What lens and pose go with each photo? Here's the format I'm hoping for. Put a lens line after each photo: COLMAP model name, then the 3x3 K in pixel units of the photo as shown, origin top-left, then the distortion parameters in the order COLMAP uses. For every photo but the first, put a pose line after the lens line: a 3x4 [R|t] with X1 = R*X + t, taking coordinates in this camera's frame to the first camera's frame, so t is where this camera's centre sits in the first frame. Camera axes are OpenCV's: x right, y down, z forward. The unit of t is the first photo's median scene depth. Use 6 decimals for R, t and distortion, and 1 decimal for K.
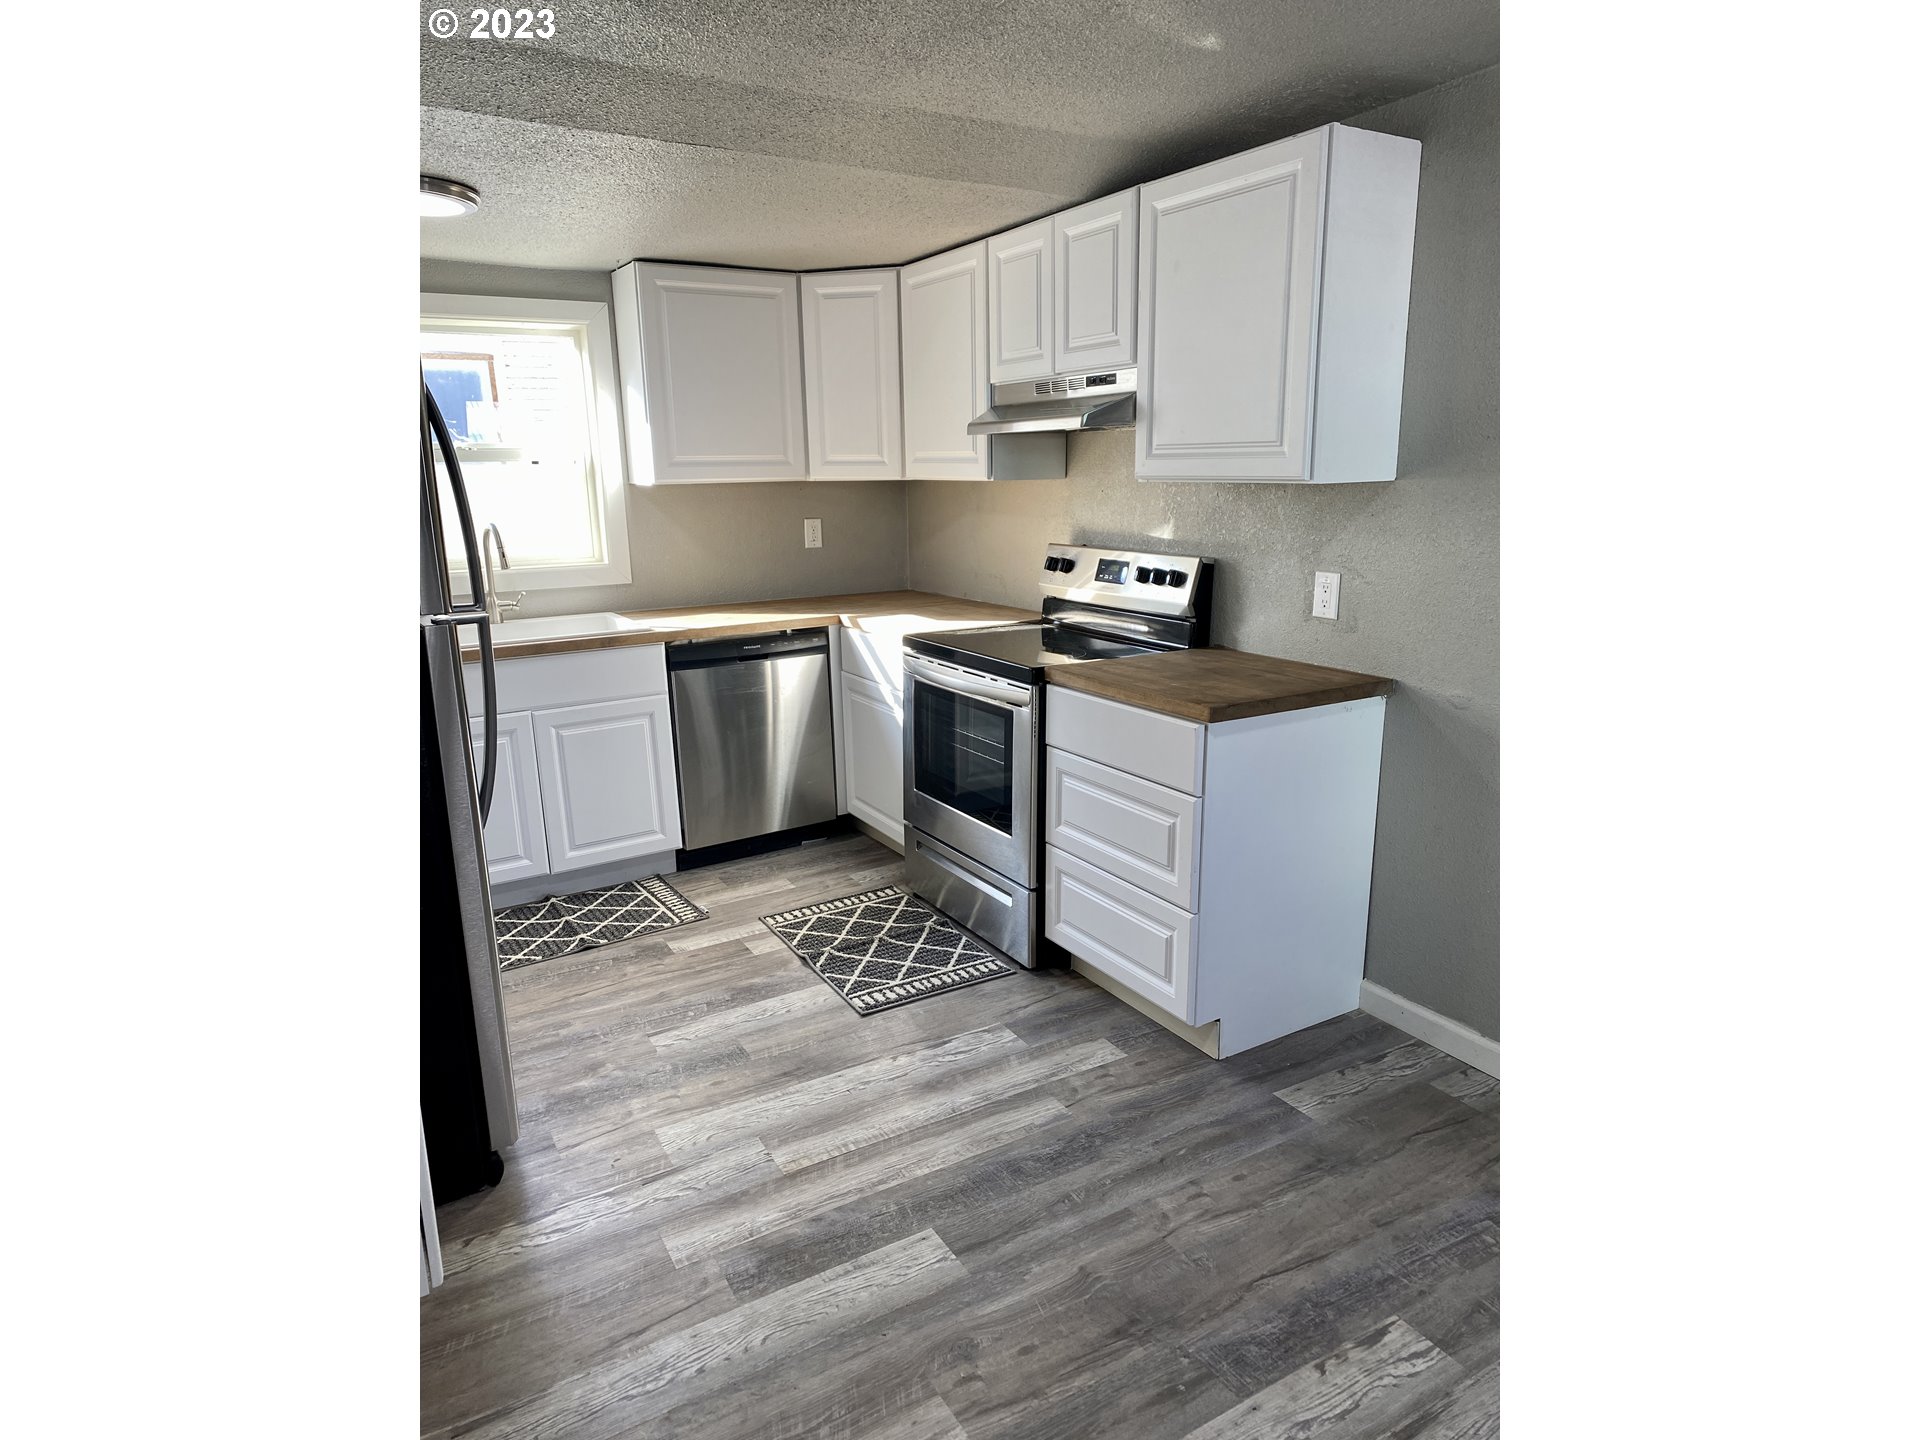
lens RADIAL K [[1085.2, 0, 957.7], [0, 1085.2, 720.1], [0, 0, 1]] dist [0.000979, -0.000697]
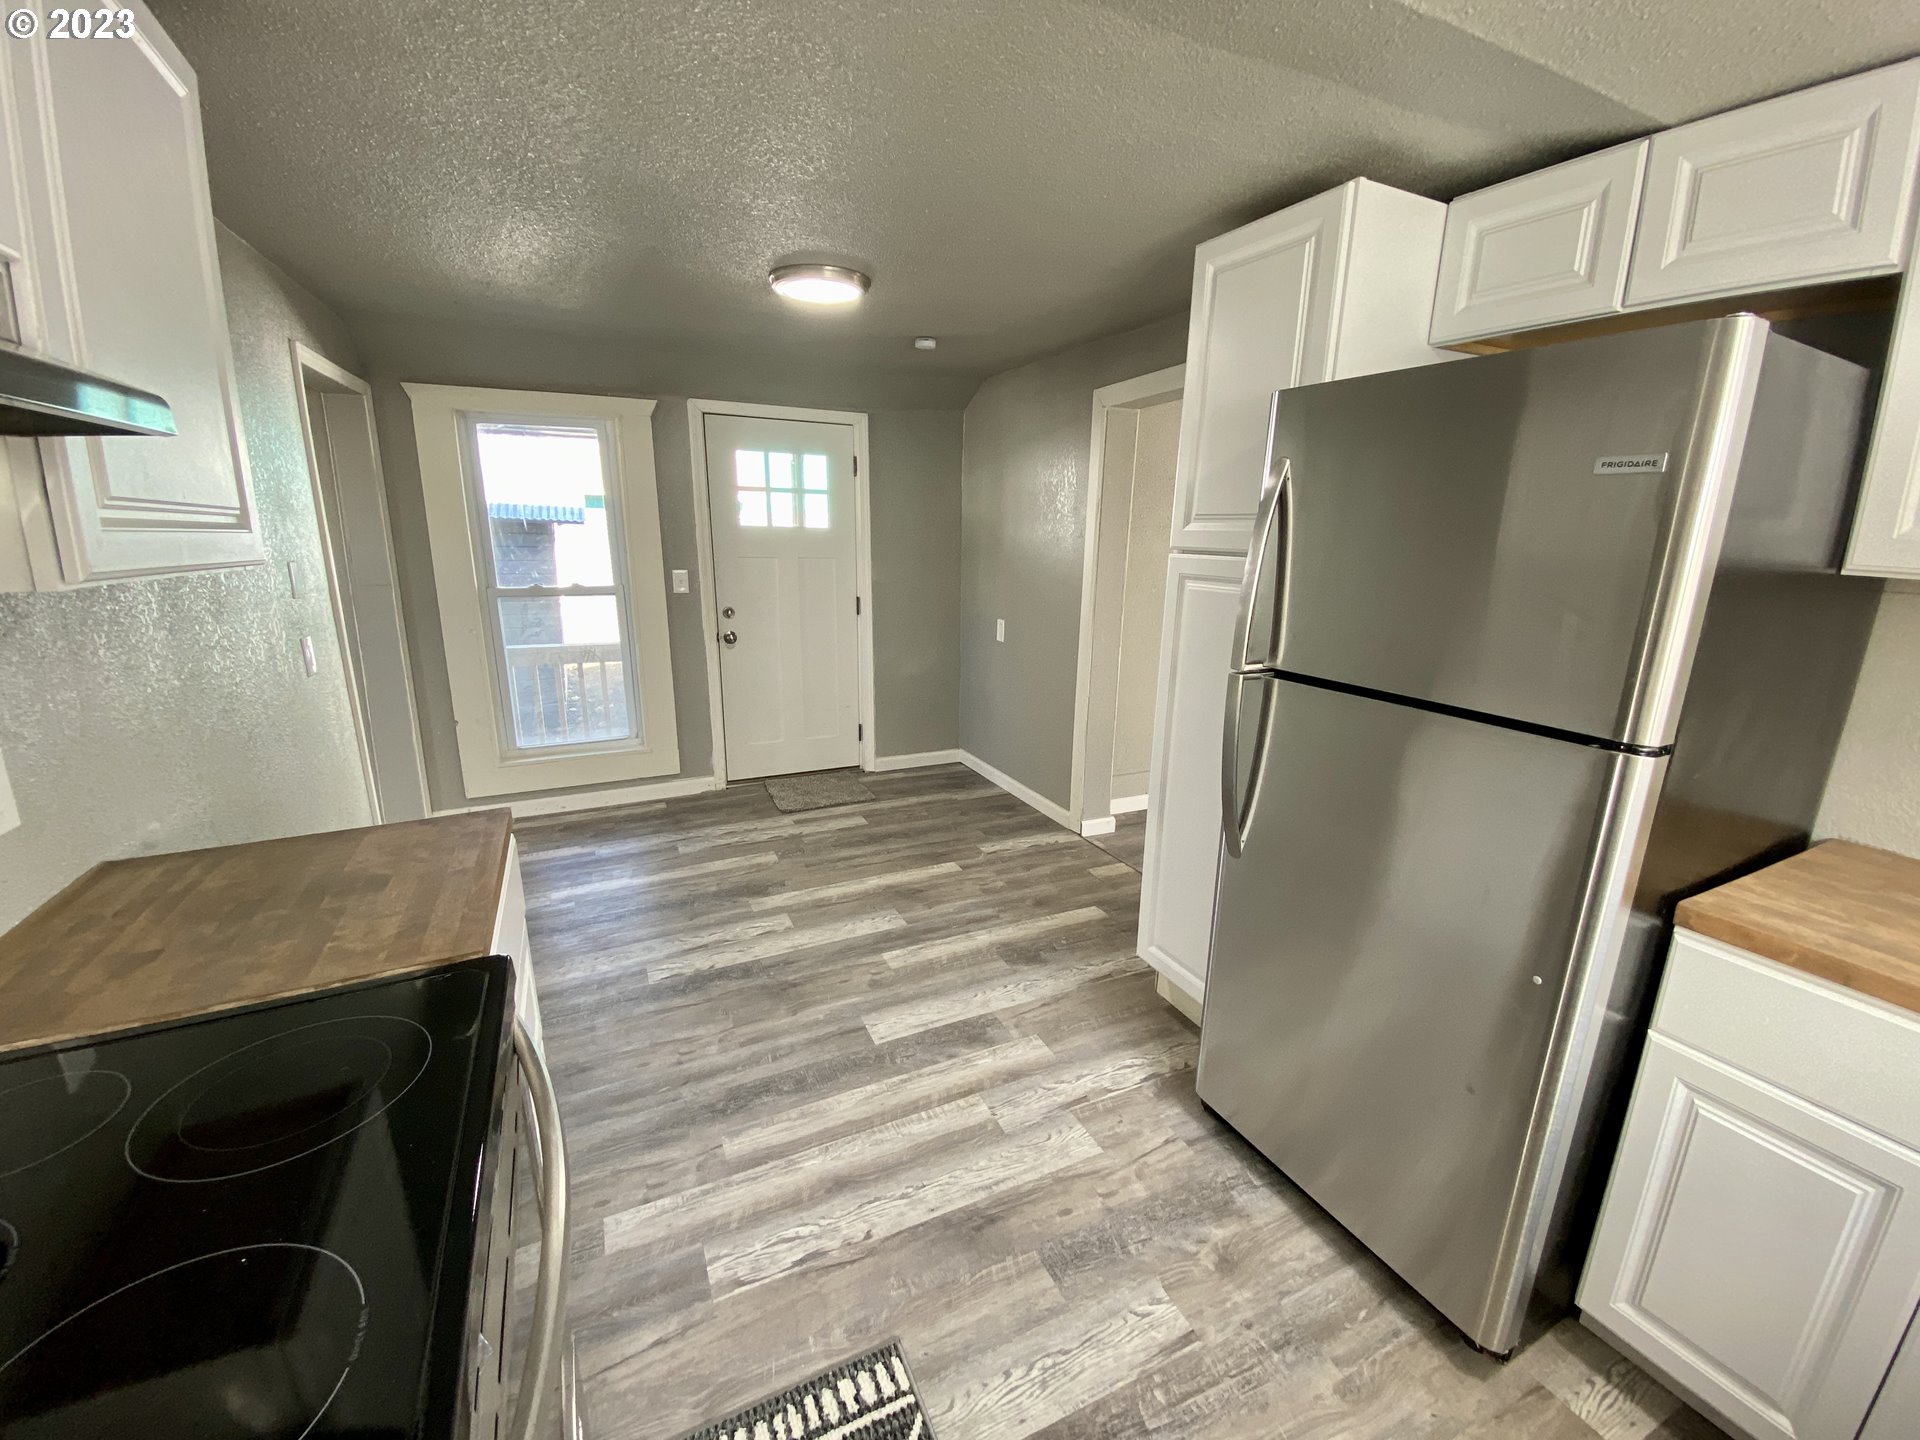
lens RADIAL K [[784.7, 0, 957.8], [0, 784.7, 715.5], [0, 0, 1]] dist [0.009711, -0.008973]
pose [[-0.995734, -0.015136, 0.091019, -0.197958], [0.026394, 0.898505, 0.438168, -0.360435], [-0.088413, 0.438701, -0.894273, 1.514423]]
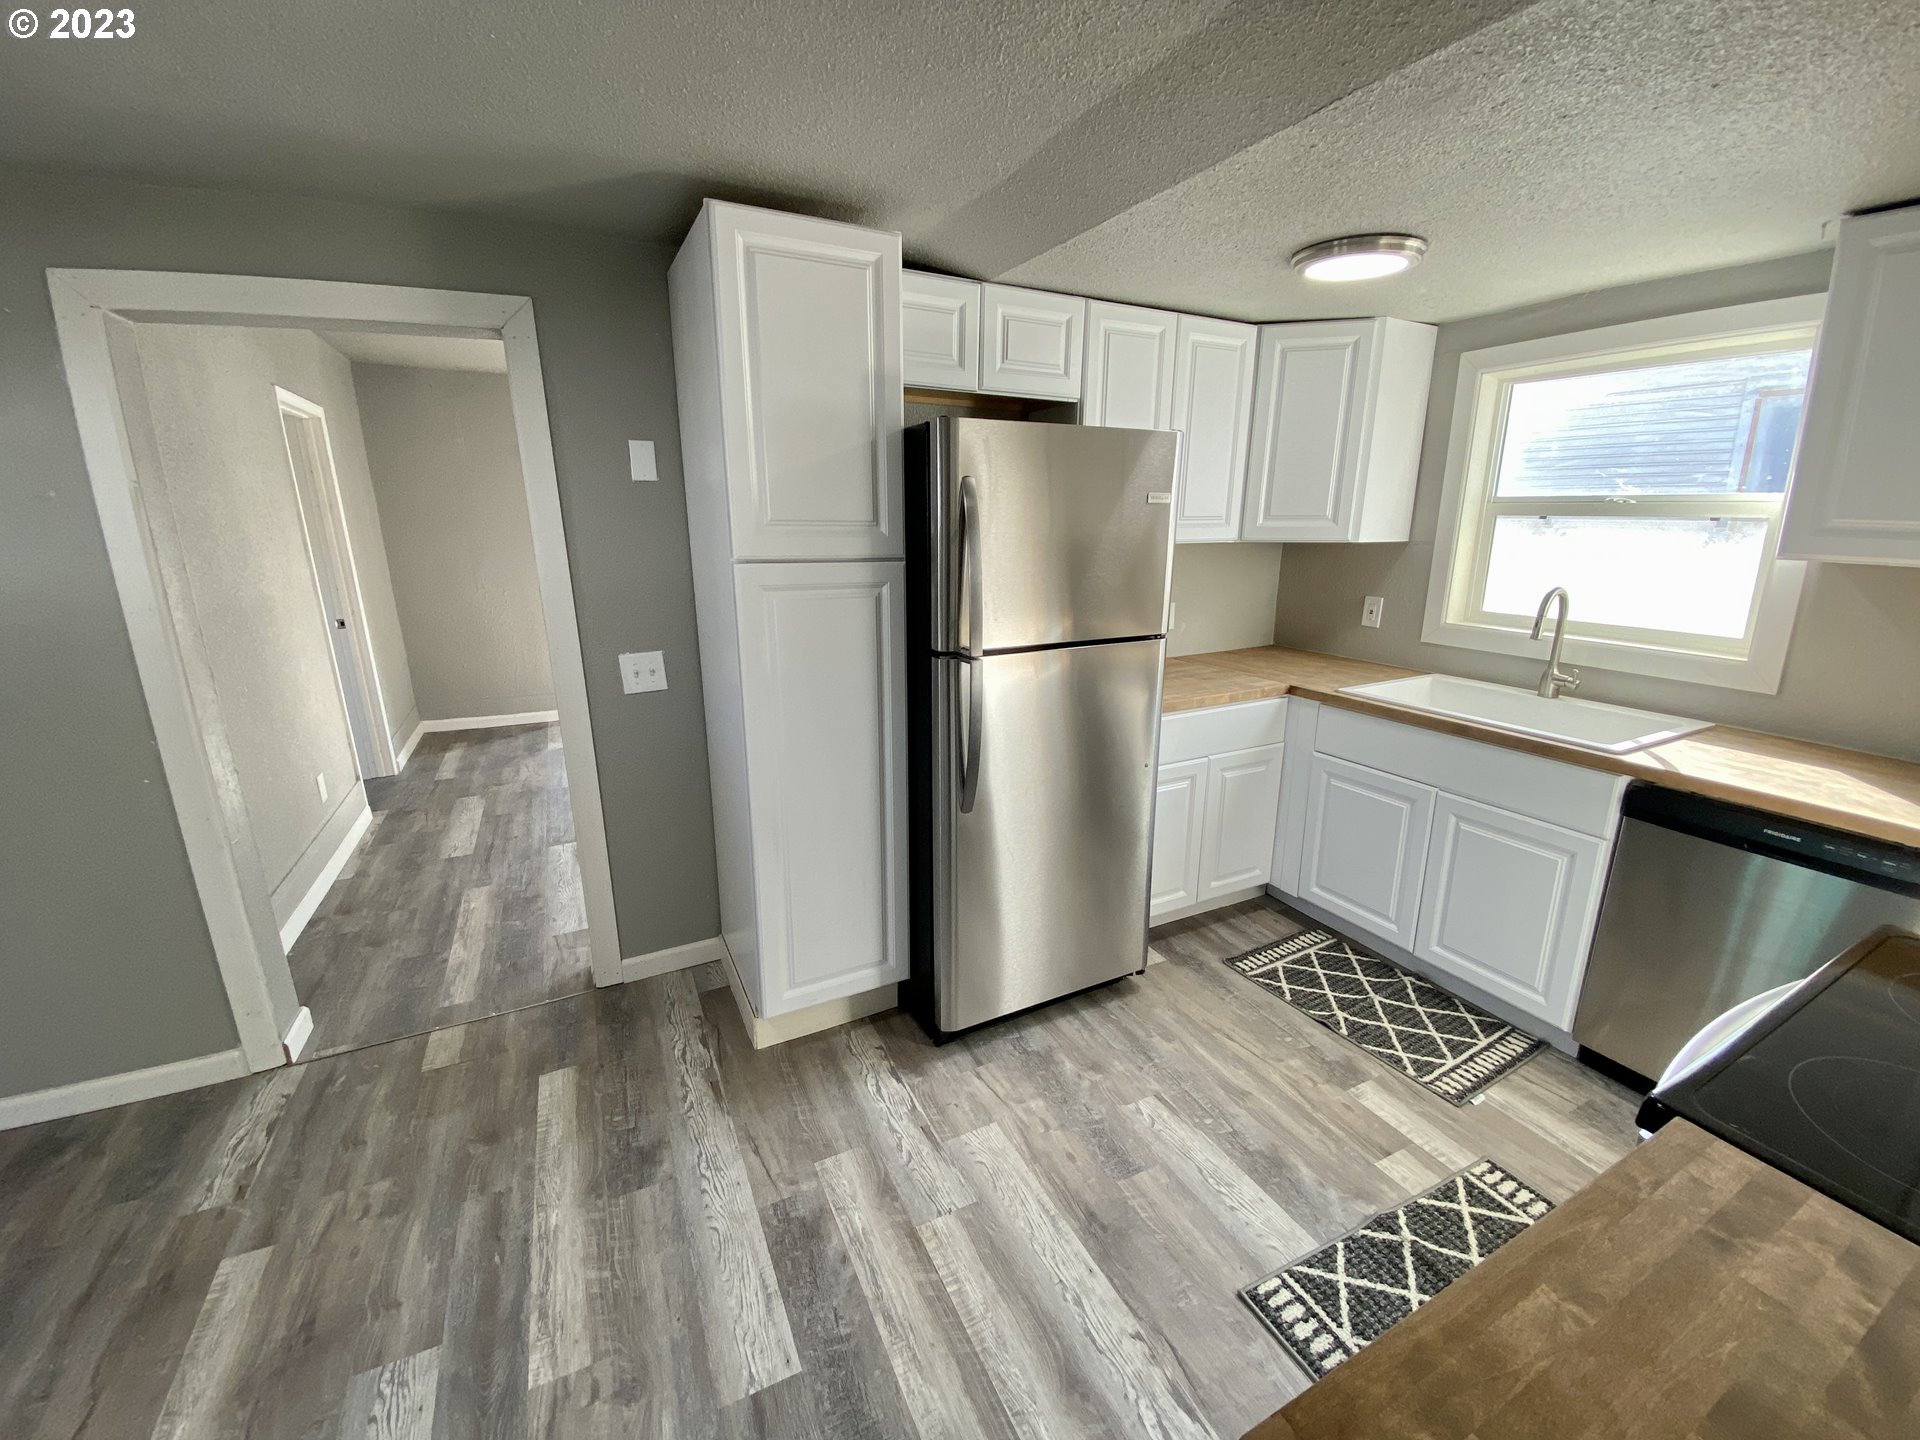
lens RADIAL K [[784.7, 0, 957.0], [0, 784.7, 713.9], [0, 0, 1]] dist [0.009711, -0.008973]
pose [[-0.078777, 0.277499, -0.957491, 0.402518], [-0.211773, 0.933895, 0.288084, -0.260049], [0.974139, 0.225465, -0.014802, 0.867773]]
